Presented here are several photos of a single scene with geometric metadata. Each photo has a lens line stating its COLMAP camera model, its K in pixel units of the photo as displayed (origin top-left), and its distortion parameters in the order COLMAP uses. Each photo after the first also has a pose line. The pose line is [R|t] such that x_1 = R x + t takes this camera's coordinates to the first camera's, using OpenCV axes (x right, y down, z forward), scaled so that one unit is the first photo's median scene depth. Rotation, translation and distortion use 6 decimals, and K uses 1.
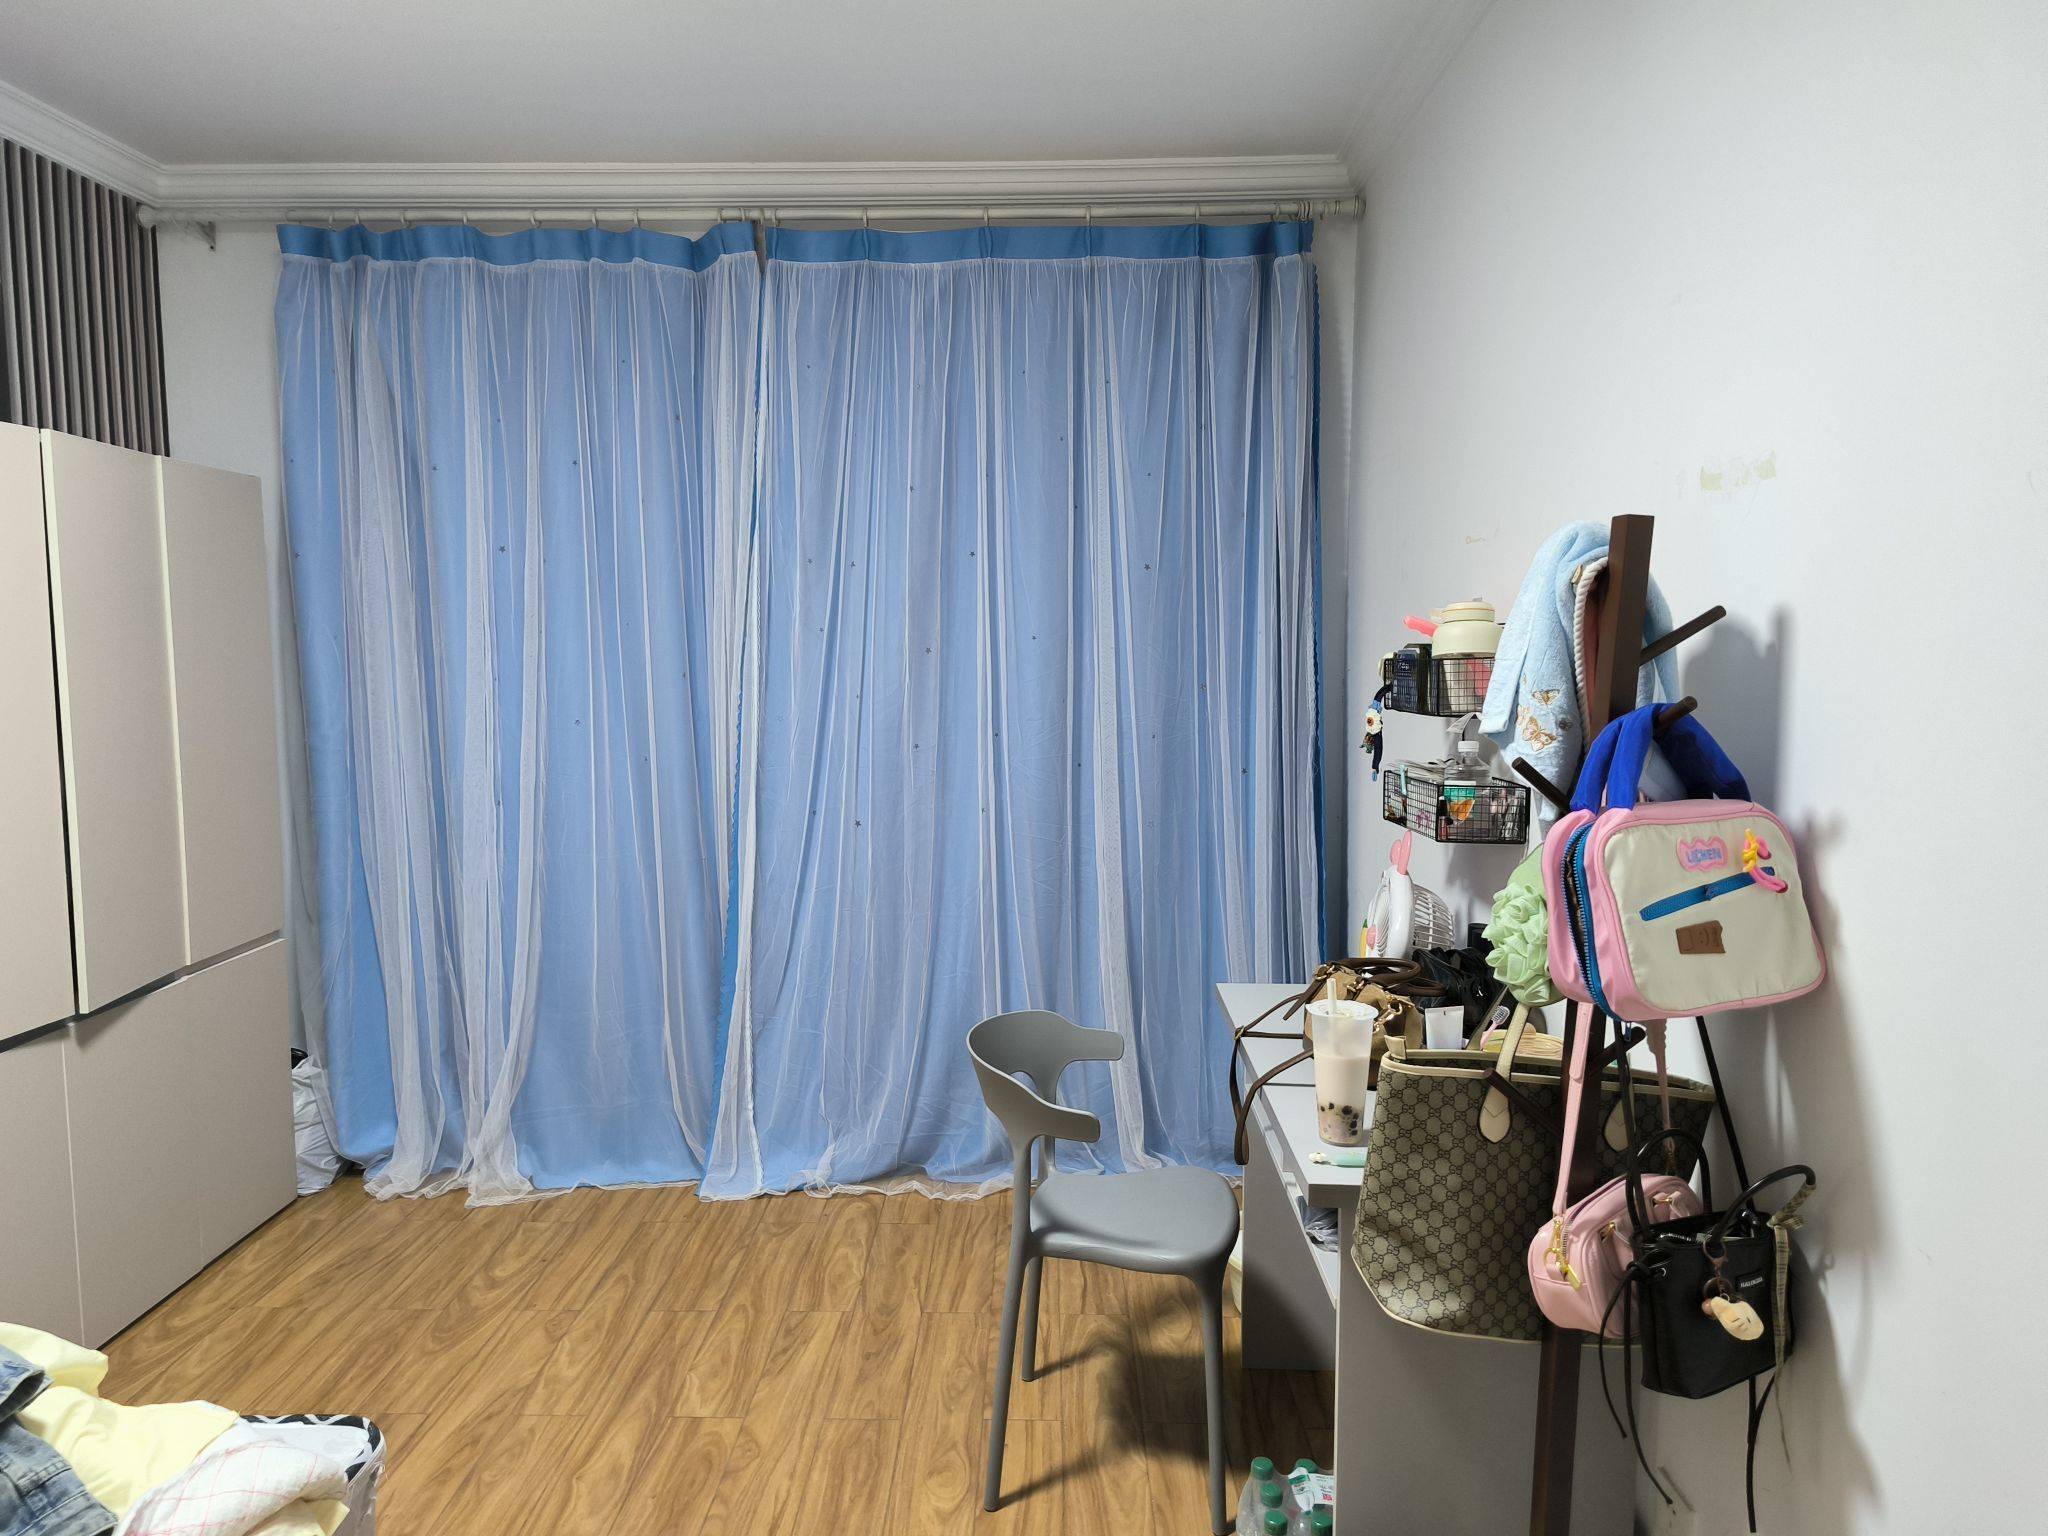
lens RADIAL K [[1450.3, 0, 1031.3], [0, 1450.3, 762.6], [0, 0, 1]] dist [0.053951, -0.006571]
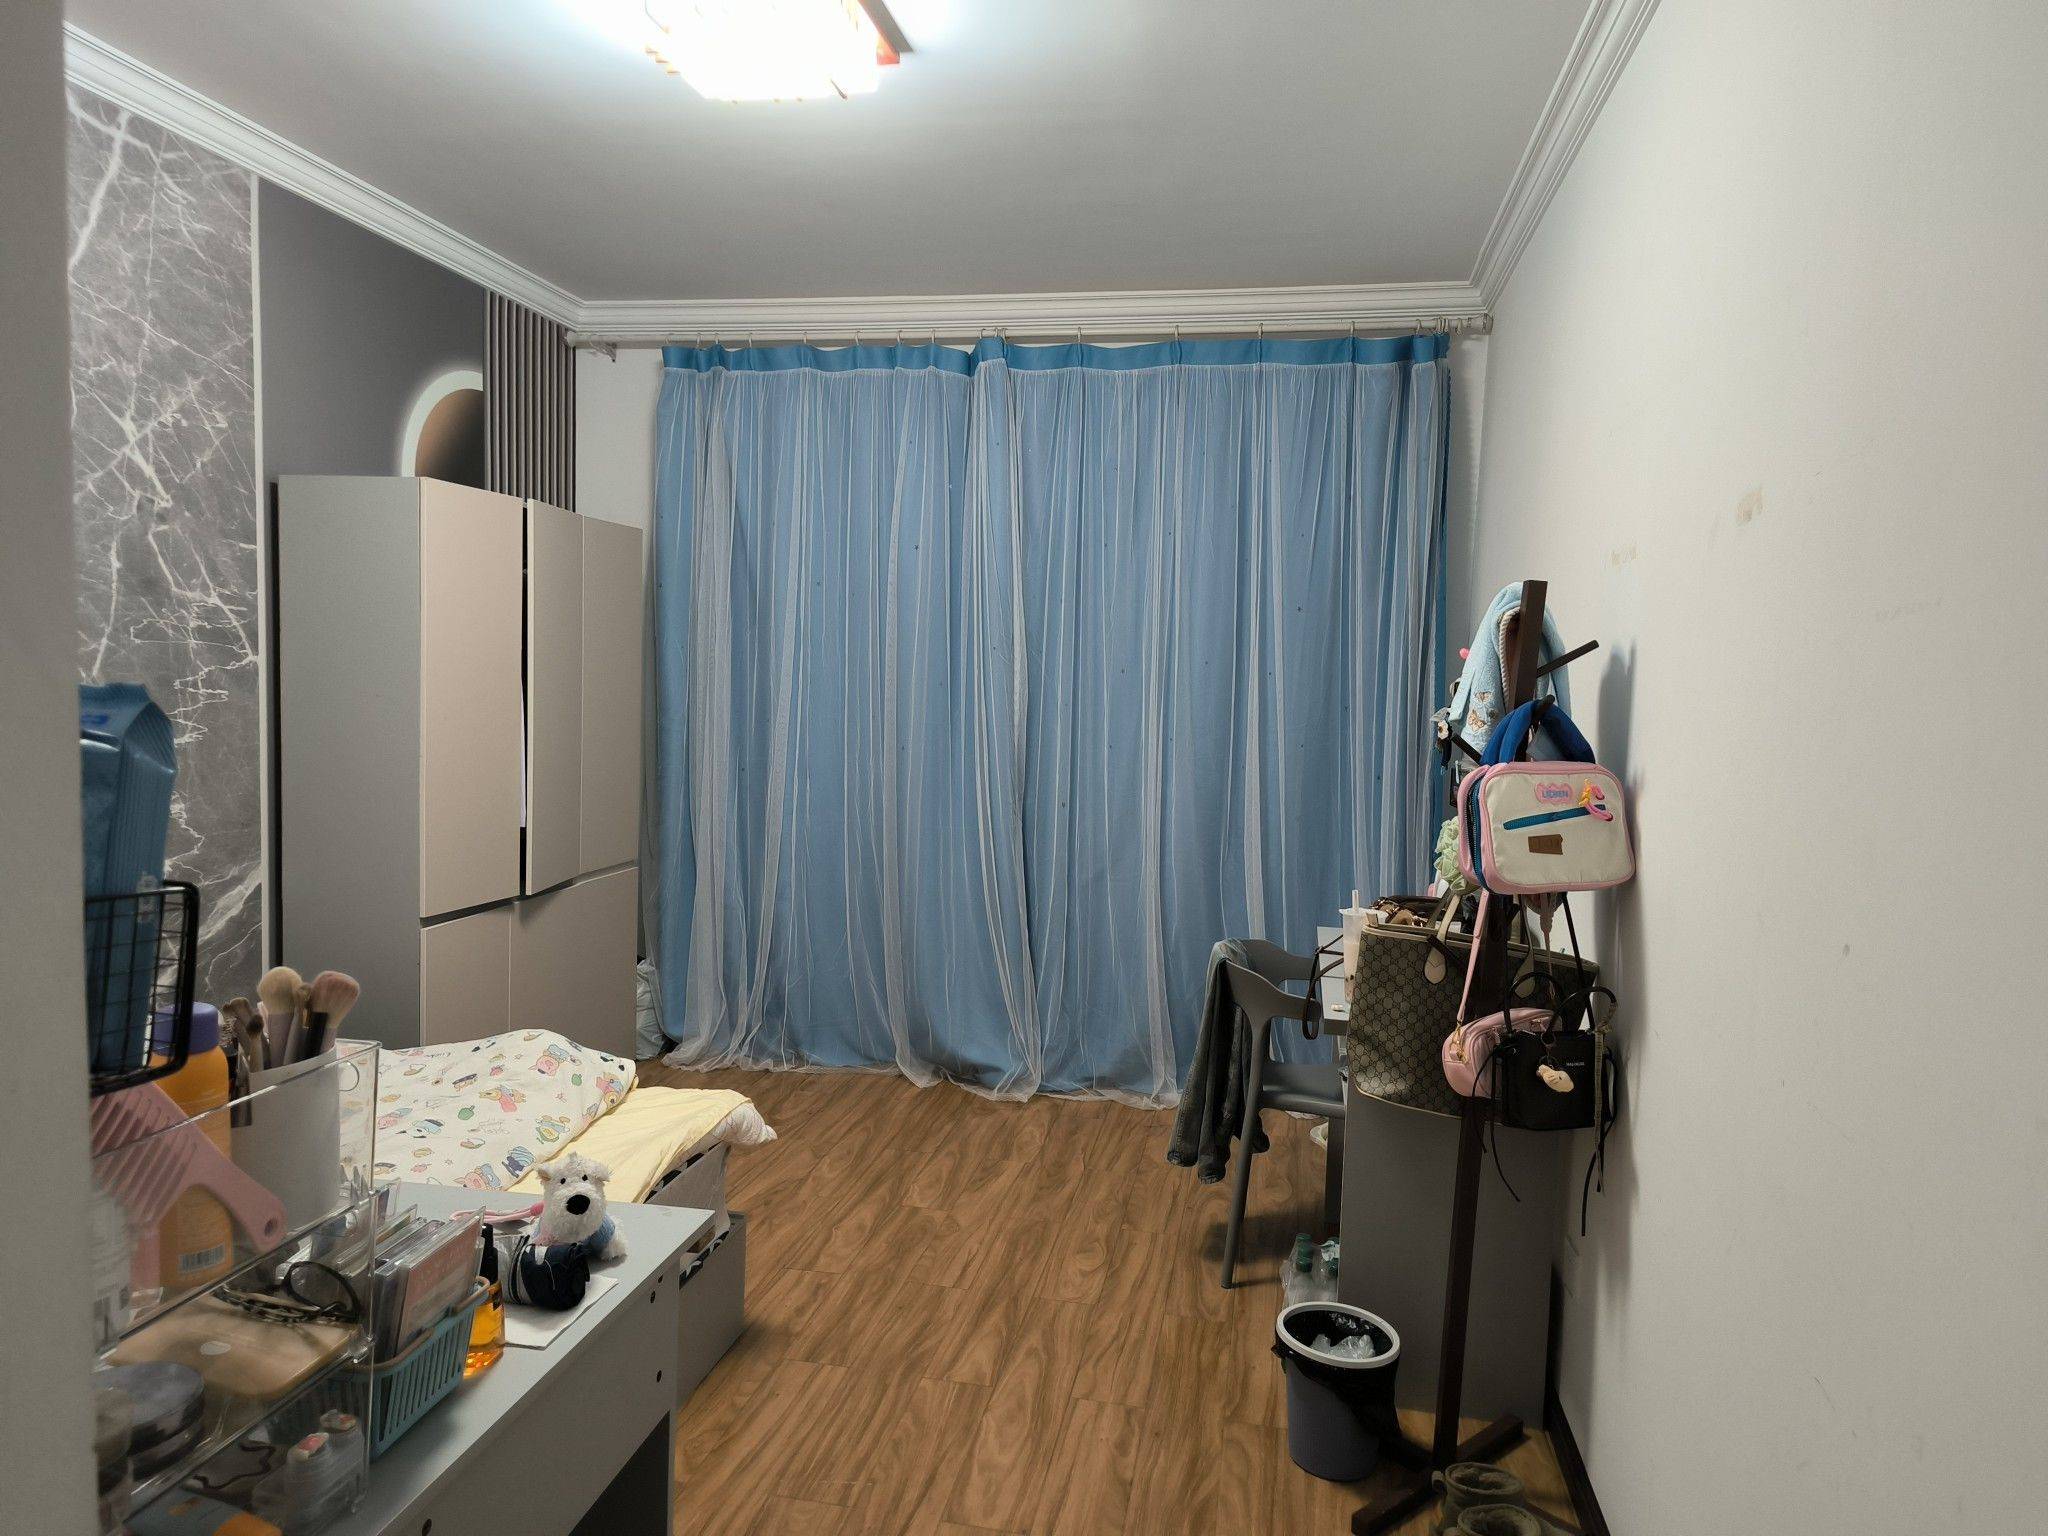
lens RADIAL K [[1450.3, 0, 1013.7], [0, 1450.3, 759.3], [0, 0, 1]] dist [0.053951, -0.006571]
pose [[0.984135, 0.043815, -0.171927, 0.083299], [-0.048934, 0.998473, -0.025645, 0.052501], [0.170541, 0.033651, 0.984776, -0.367613]]
